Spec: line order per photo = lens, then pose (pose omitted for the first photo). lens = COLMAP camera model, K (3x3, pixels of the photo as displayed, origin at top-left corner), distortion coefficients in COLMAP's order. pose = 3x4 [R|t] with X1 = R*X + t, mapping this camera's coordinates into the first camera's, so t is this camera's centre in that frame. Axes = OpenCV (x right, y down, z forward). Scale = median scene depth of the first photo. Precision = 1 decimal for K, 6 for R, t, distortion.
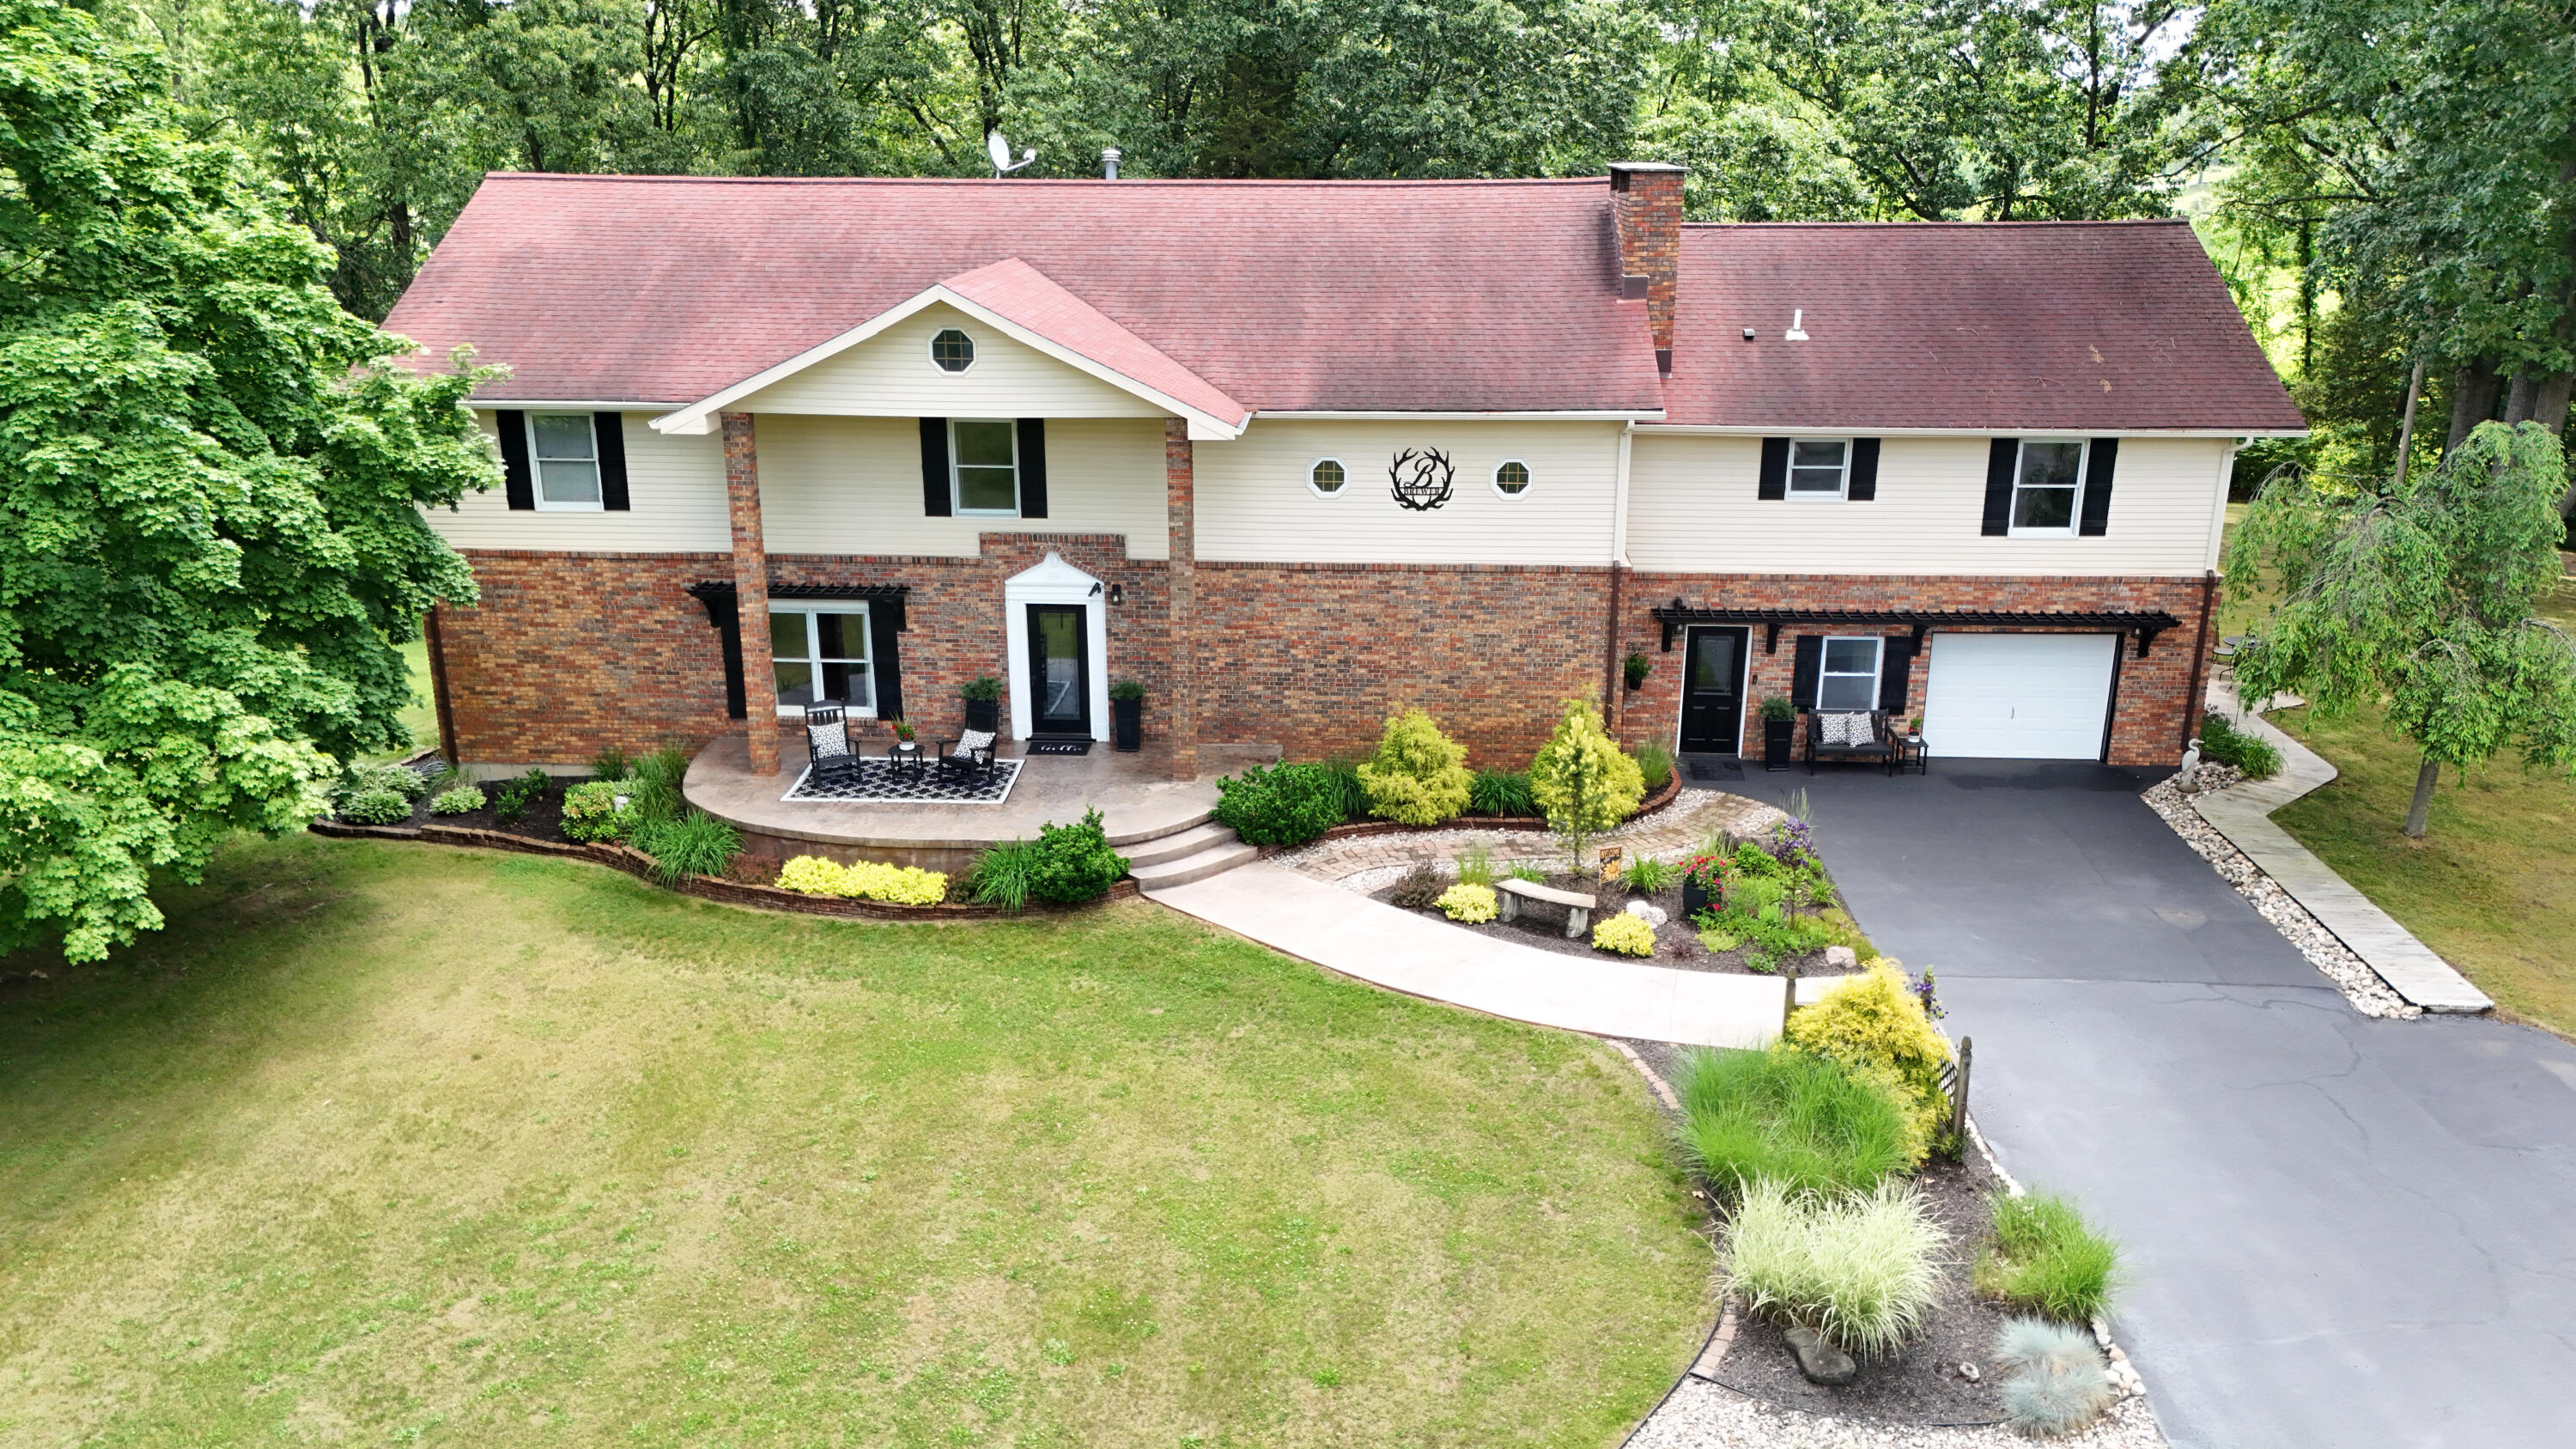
lens RADIAL K [[1886.0, 0, 1283.5], [0, 1886.0, 720.0], [0, 0, 1]] dist [0.079625, -0.077863]
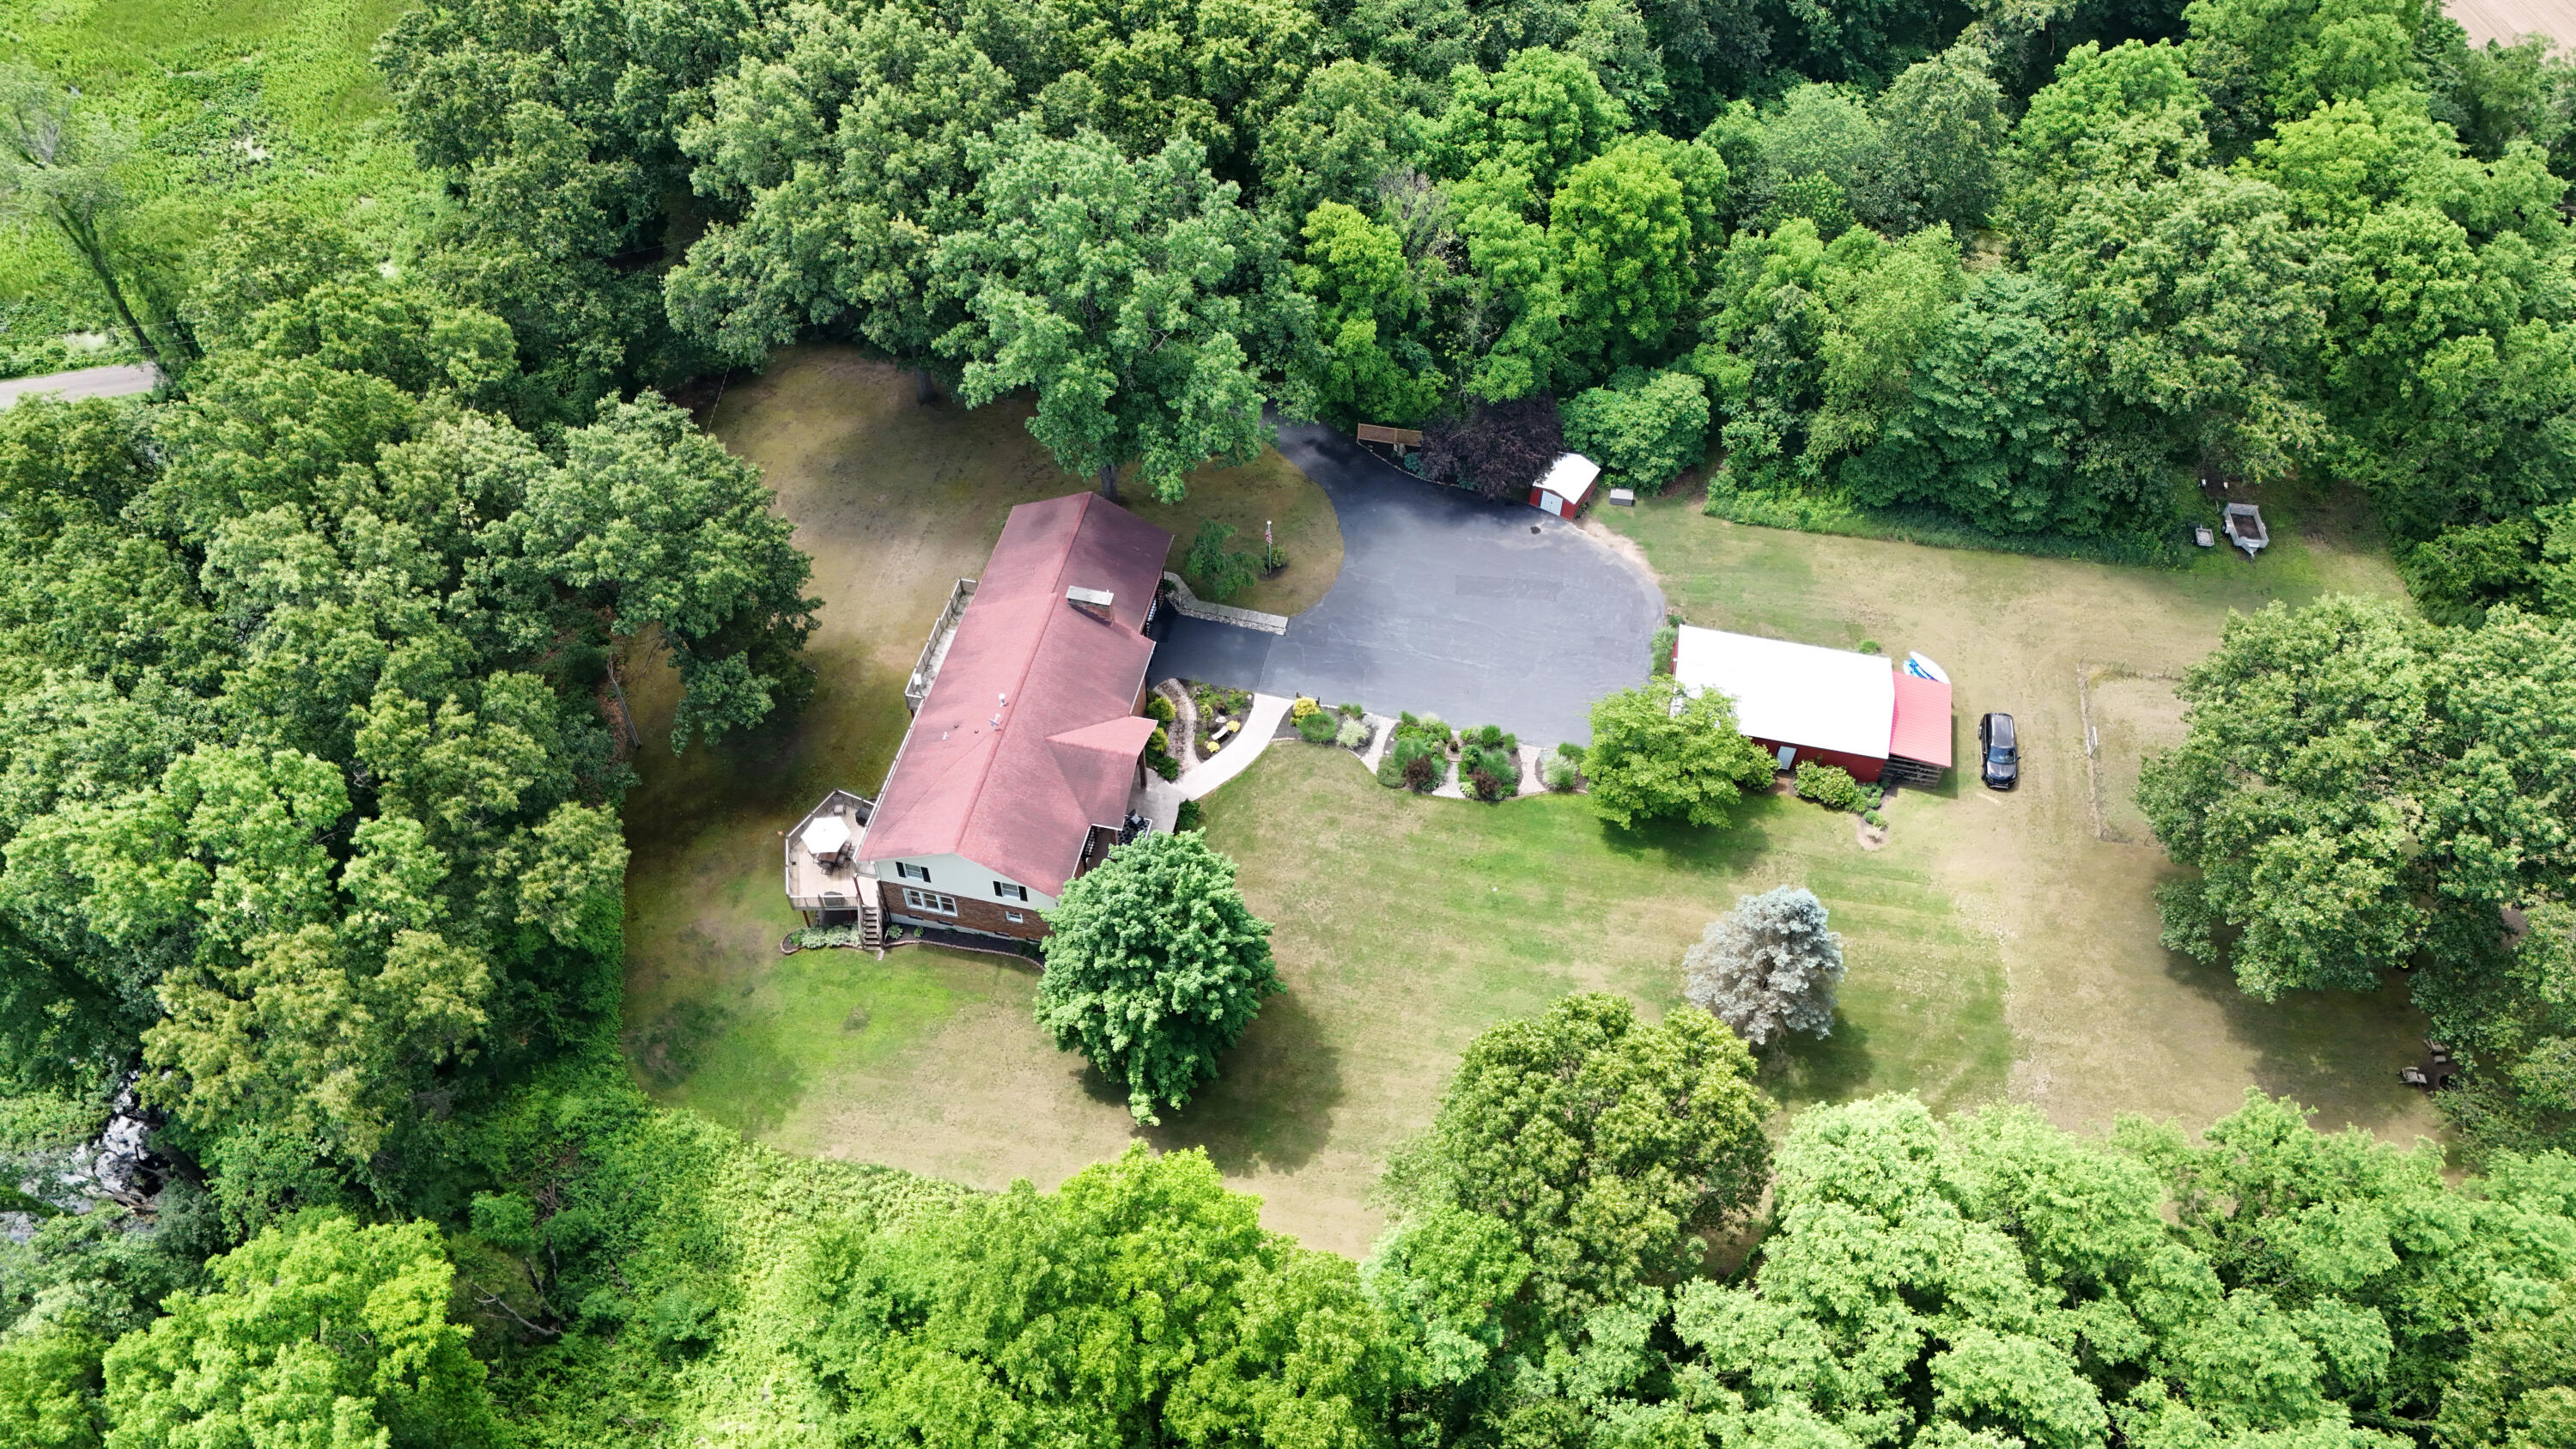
lens RADIAL K [[1886.0, 0, 1277.8], [0, 1886.0, 723.1], [0, 0, 1]] dist [0.079625, -0.077863]
pose [[0.163825, -0.776803, 0.608062, -2.394504], [0.280664, 0.627618, 0.726170, -2.948709], [-0.945722, 0.051696, 0.320840, -0.608568]]
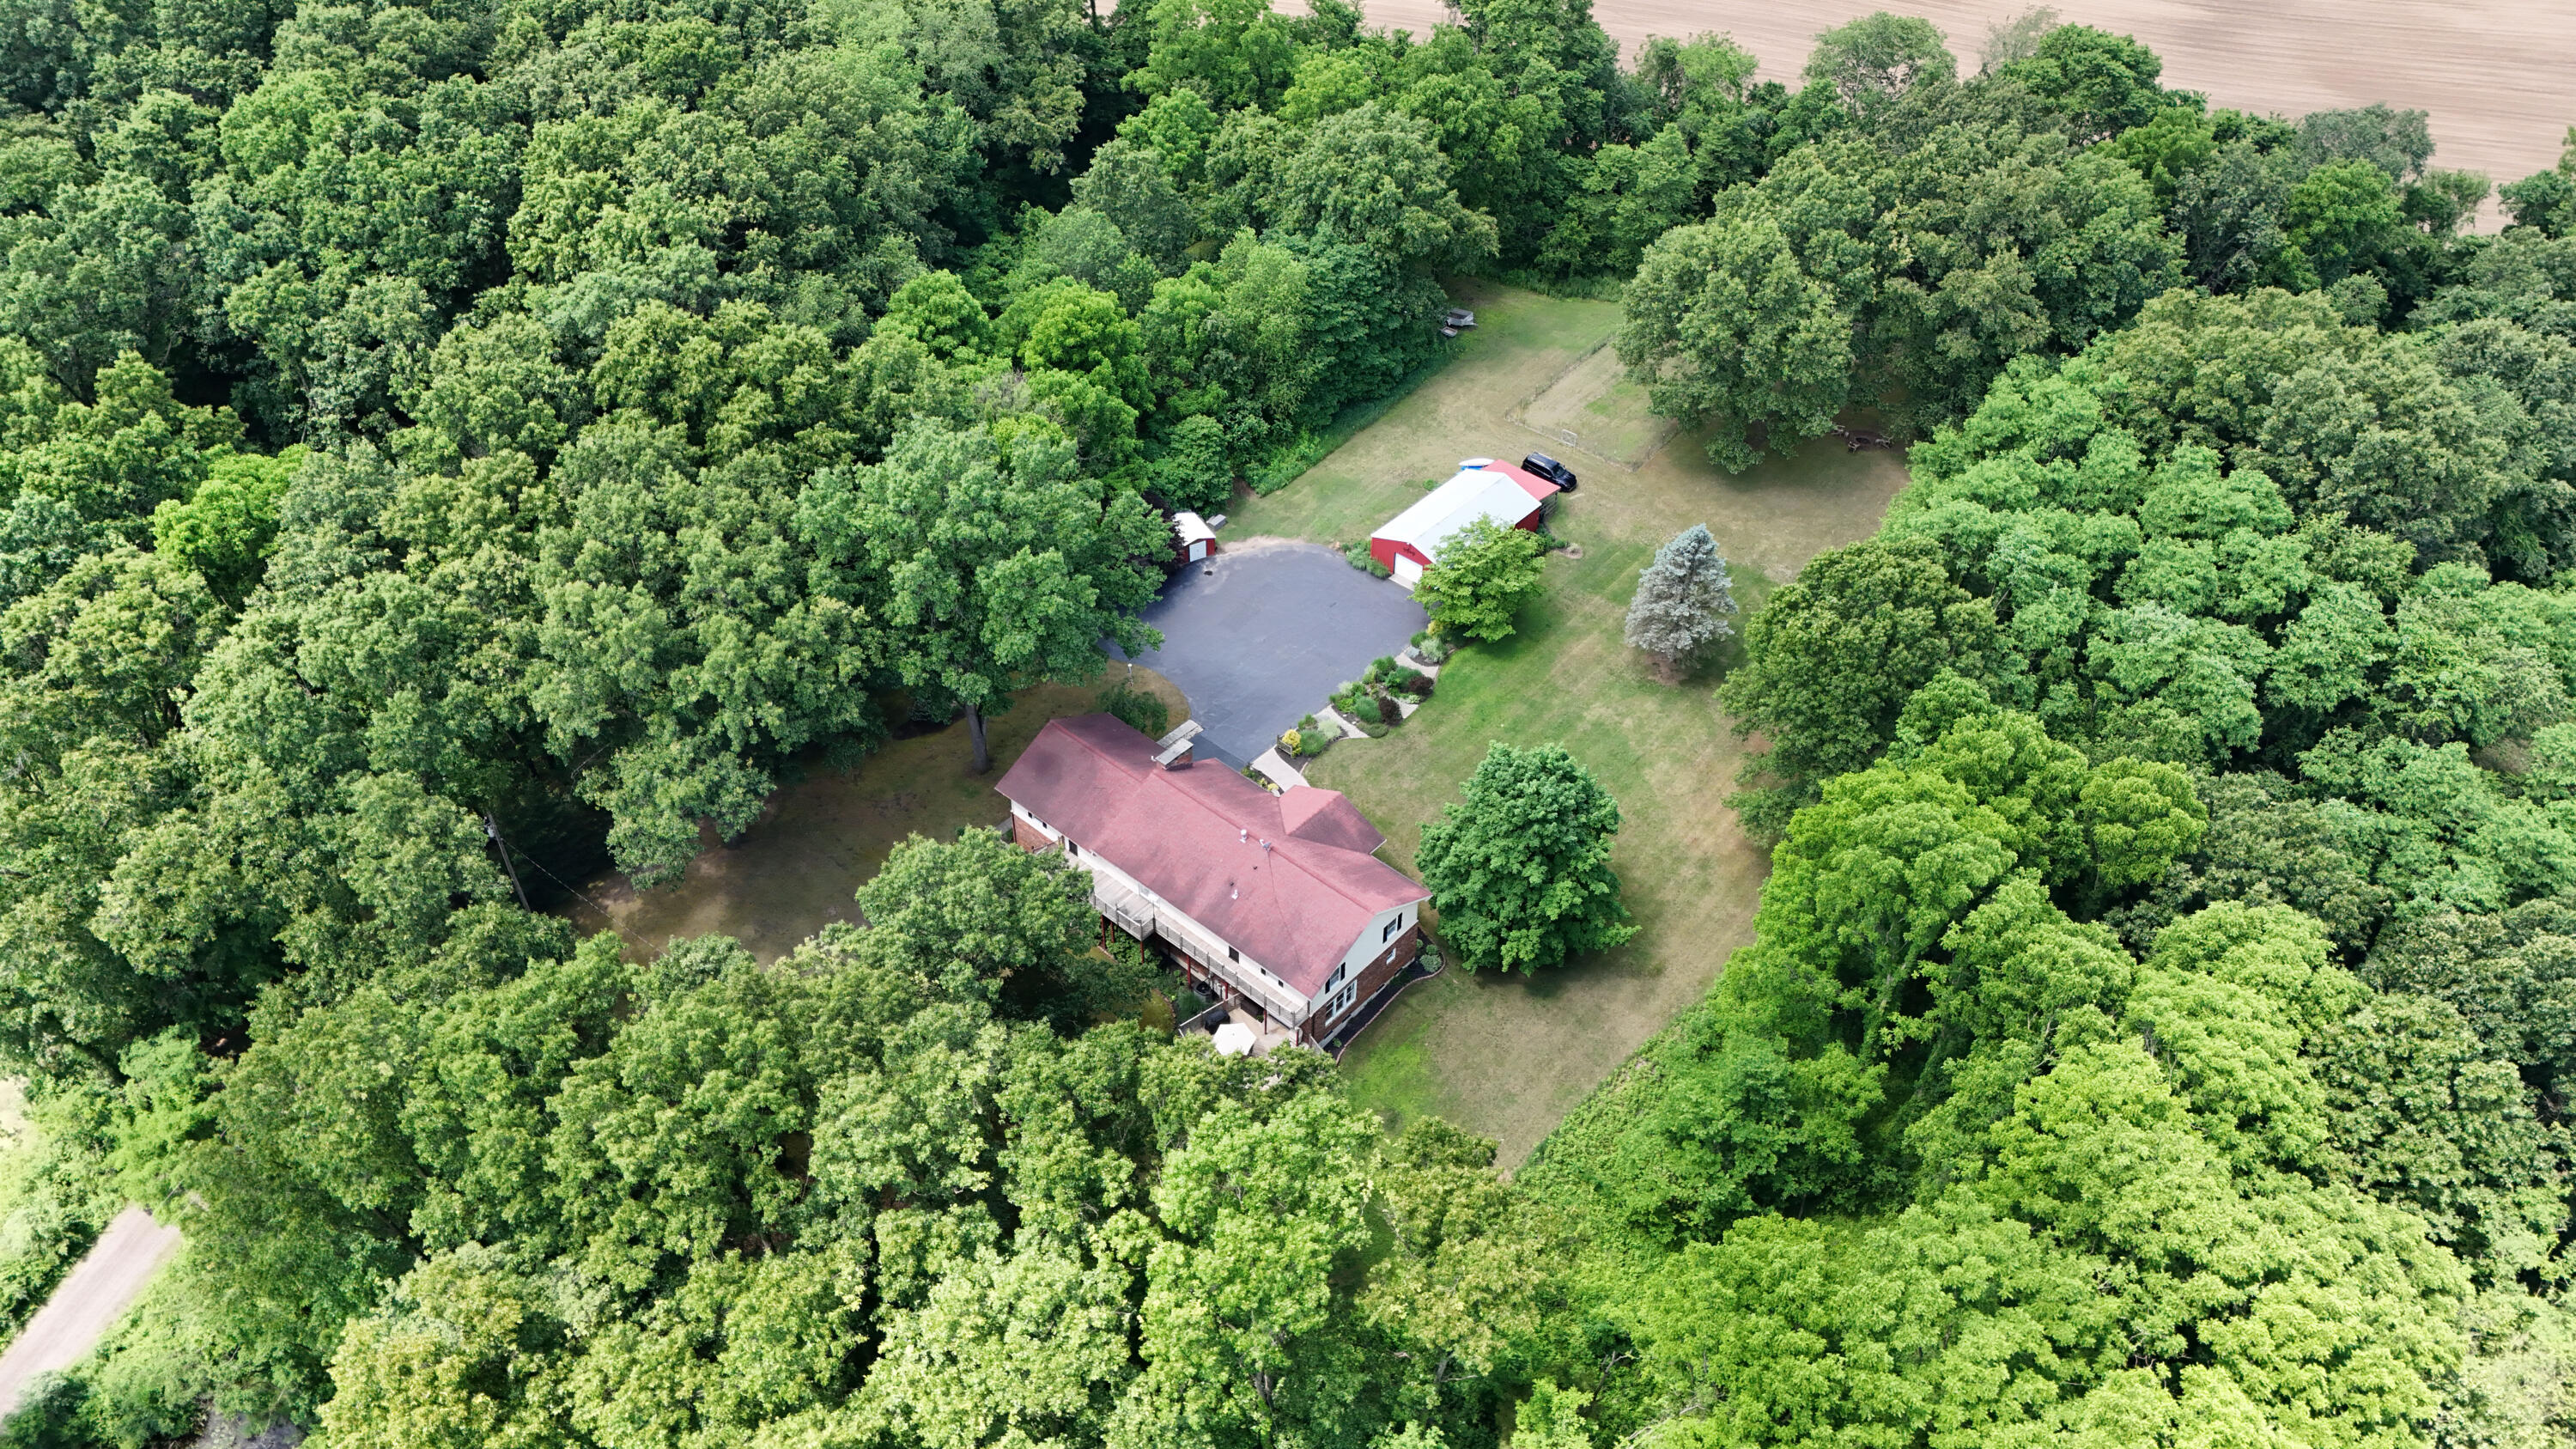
lens RADIAL K [[1886.0, 0, 1293.7], [0, 1886.0, 711.3], [0, 0, 1]] dist [0.079625, -0.077863]
pose [[-0.790381, -0.396734, 0.466798, -2.073942], [0.182676, 0.574680, 0.797730, -3.879566], [-0.584746, 0.715783, -0.381743, 2.516584]]
